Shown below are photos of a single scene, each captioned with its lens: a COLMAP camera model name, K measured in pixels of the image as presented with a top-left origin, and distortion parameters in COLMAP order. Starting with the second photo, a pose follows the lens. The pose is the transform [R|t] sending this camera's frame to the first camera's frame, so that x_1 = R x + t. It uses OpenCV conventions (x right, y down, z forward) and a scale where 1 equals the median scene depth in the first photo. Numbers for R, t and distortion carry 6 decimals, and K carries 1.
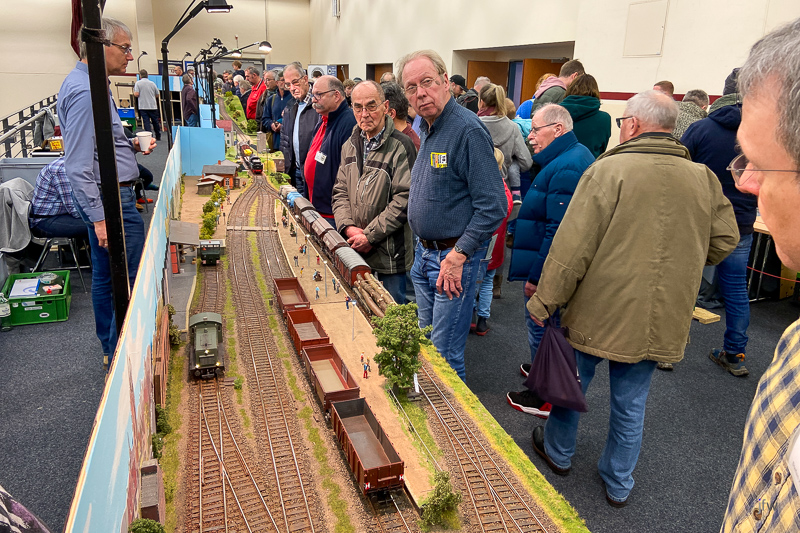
lens RADIAL K [[620.9, 0, 385.2], [0, 620.9, 267.3], [0, 0, 1]] dist [0.069481, -0.020072]
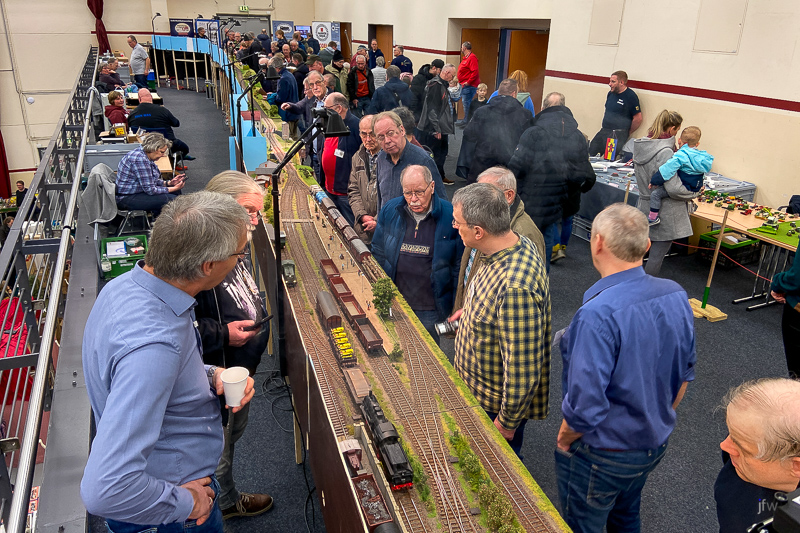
lens RADIAL K [[620.9, 0, 385.3], [0, 620.9, 271.7], [0, 0, 1]] dist [0.069481, -0.020072]
pose [[0.999979, -0.002775, -0.005774, 0.019787], [0.003331, 0.995127, 0.098545, -0.084673], [0.005473, -0.098562, 0.995116, -0.572378]]
